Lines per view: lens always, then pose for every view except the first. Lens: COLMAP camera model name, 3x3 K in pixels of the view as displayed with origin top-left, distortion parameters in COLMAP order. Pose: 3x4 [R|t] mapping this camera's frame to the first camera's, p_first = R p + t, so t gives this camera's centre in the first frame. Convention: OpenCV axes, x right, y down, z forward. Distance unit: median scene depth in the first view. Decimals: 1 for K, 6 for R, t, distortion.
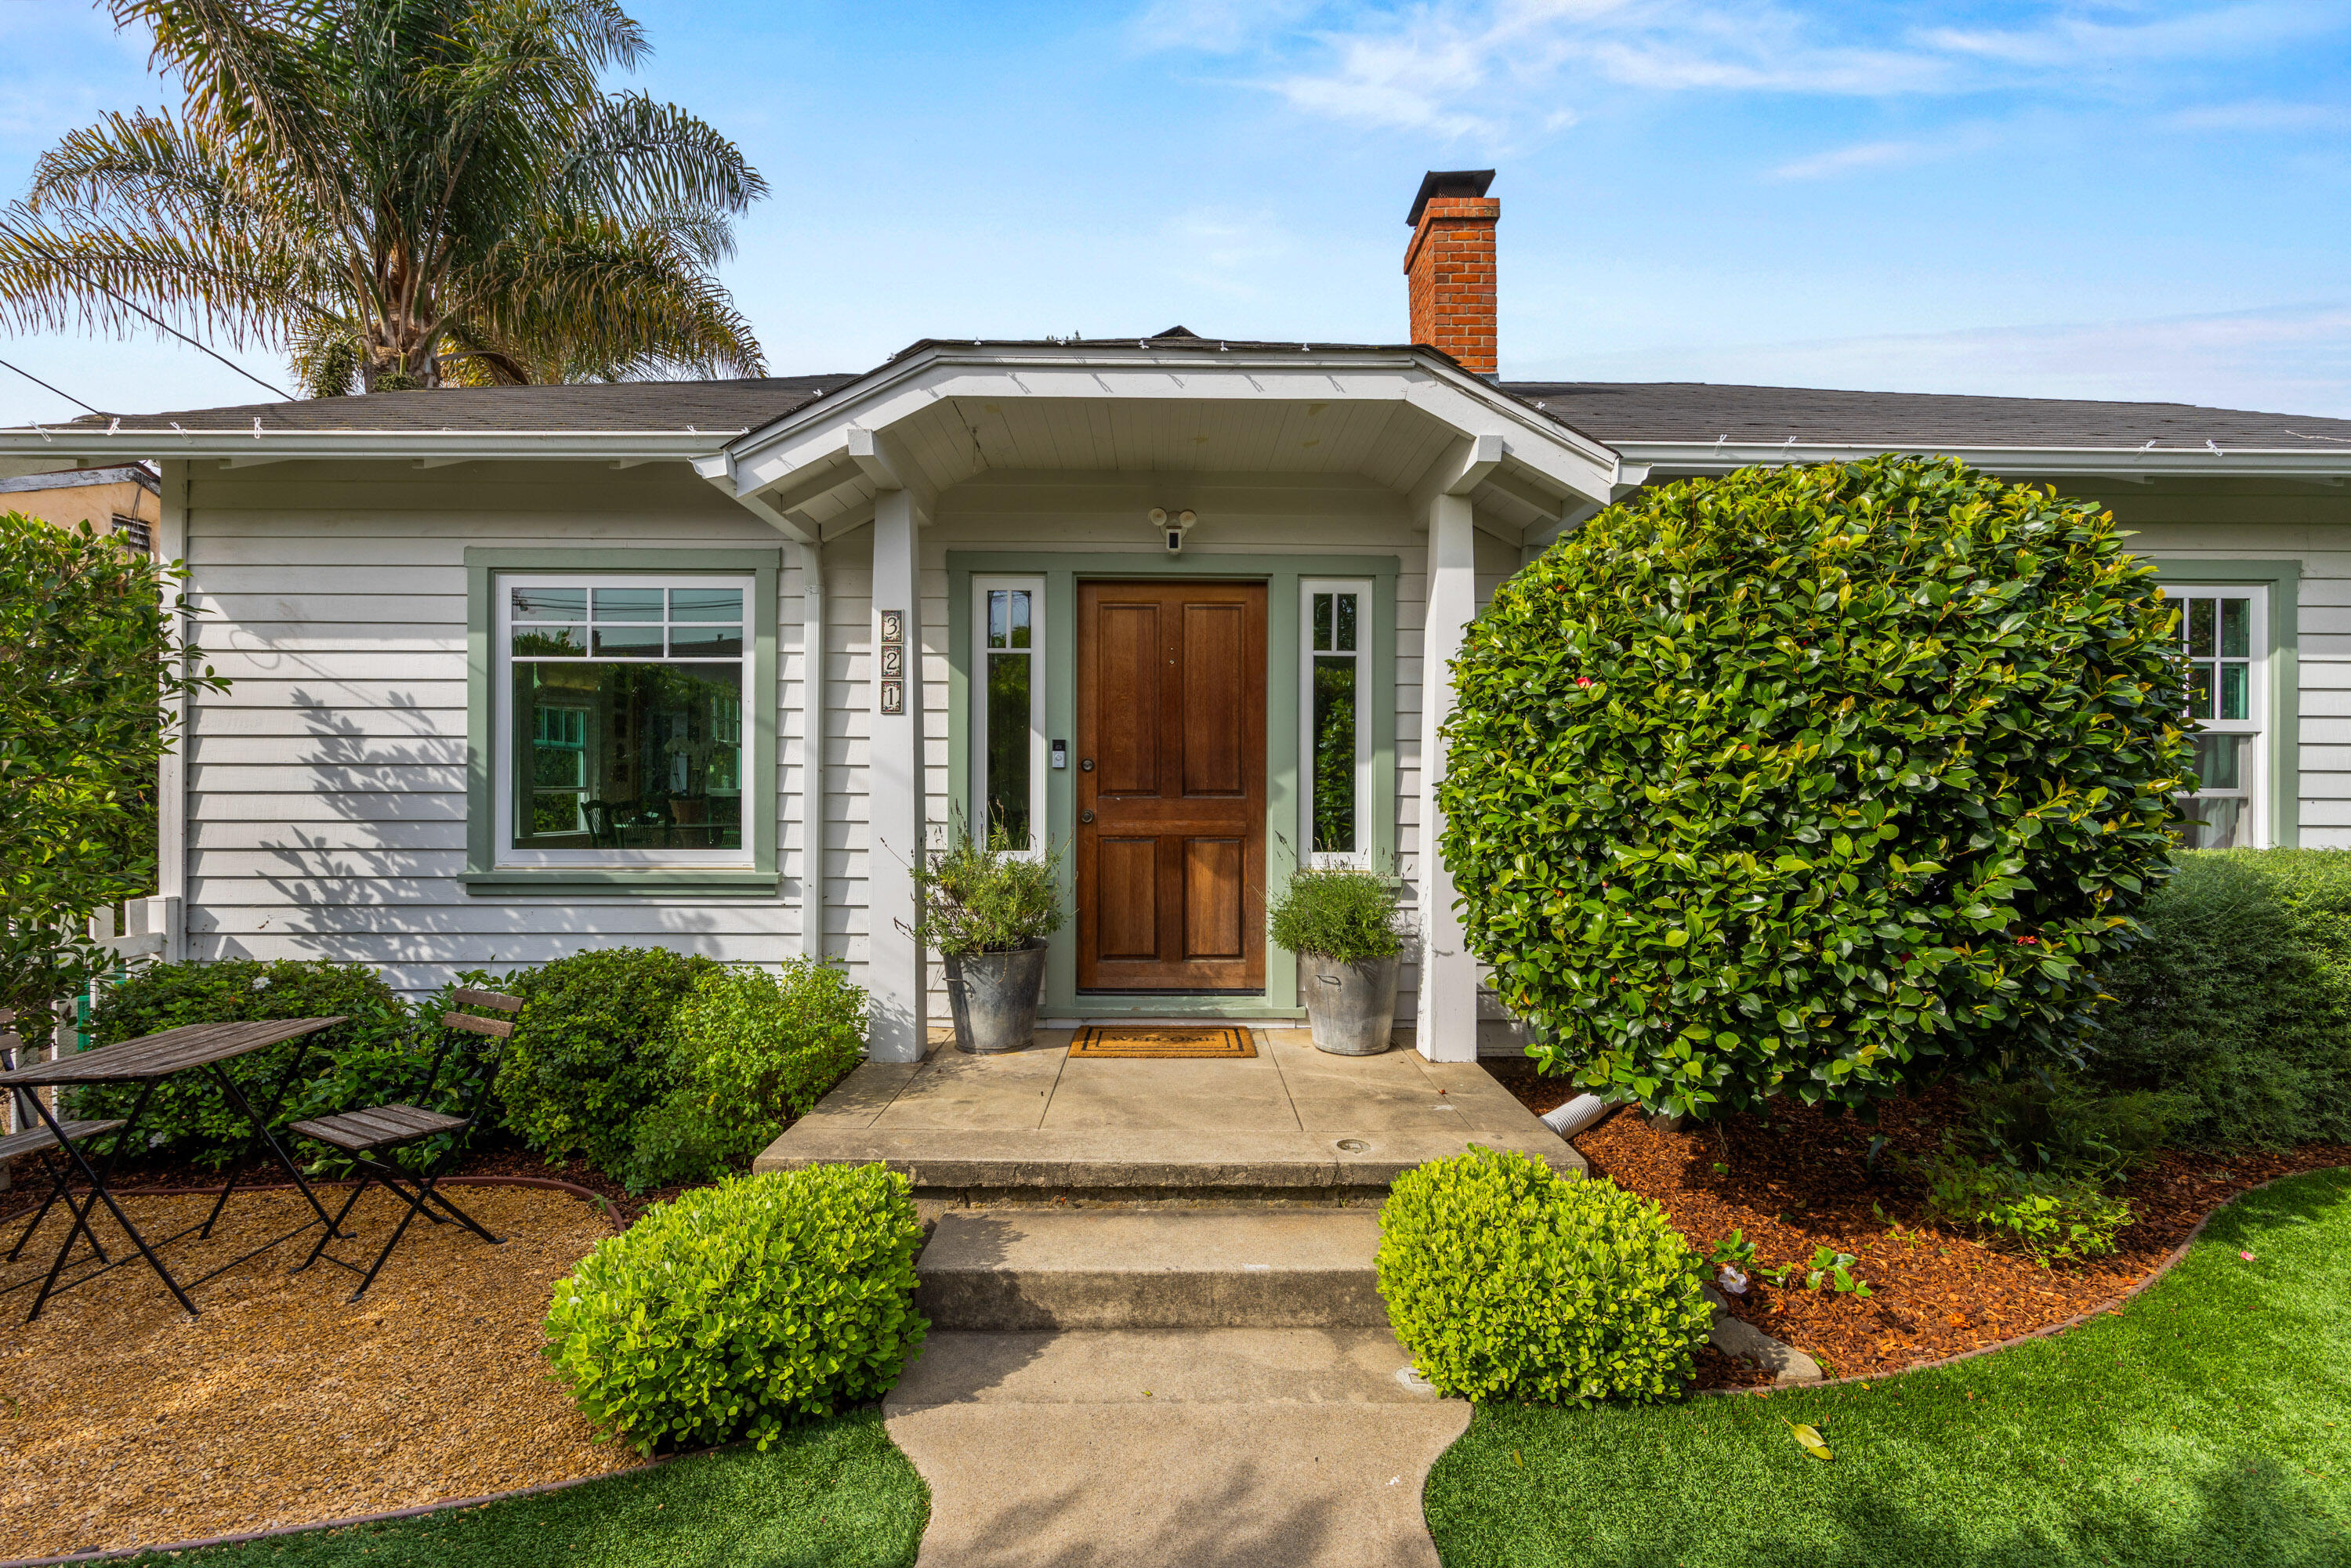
lens RADIAL K [[952.6, 0, 1166.8], [0, 952.6, 783.3], [0, 0, 1]] dist [0.001896, 0.000621]
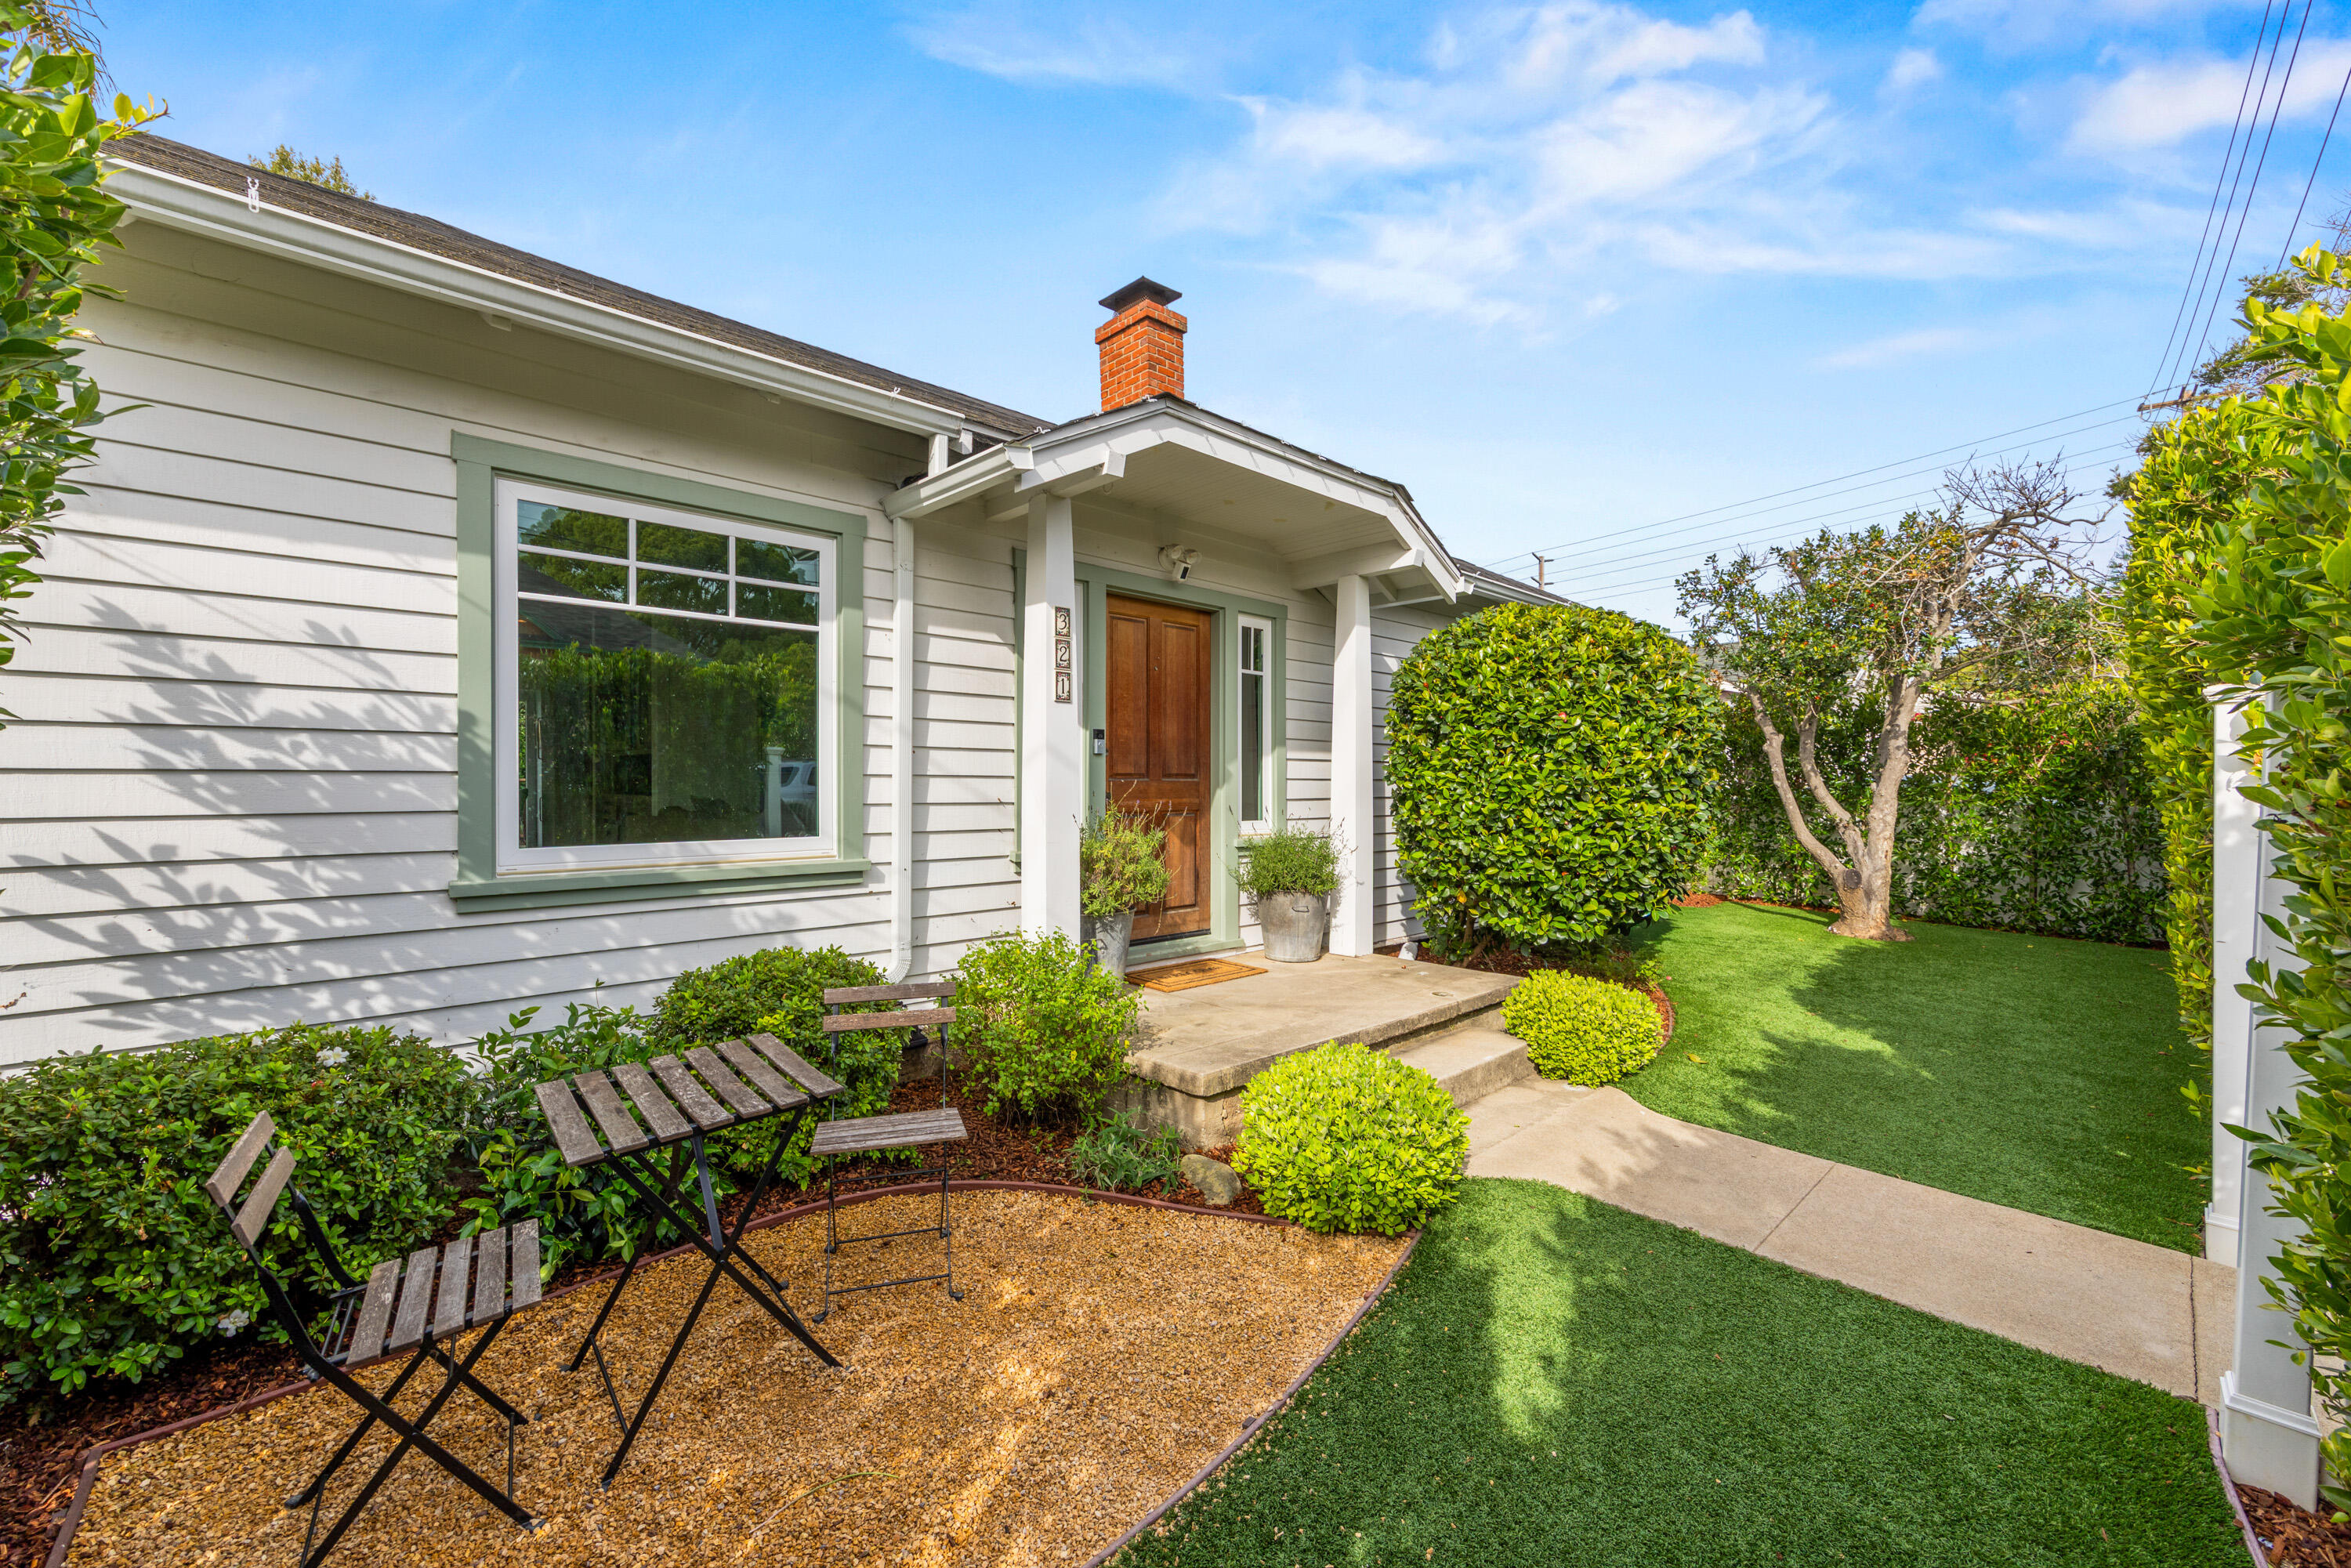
lens RADIAL K [[952.6, 0, 1181.8], [0, 952.6, 783.4], [0, 0, 1]] dist [0.001896, 0.000621]
pose [[0.724735, -0.002703, 0.689023, -0.831183], [-0.003516, 0.999965, 0.007621, 0.010197], [-0.689019, -0.007946, 0.724700, 0.097965]]
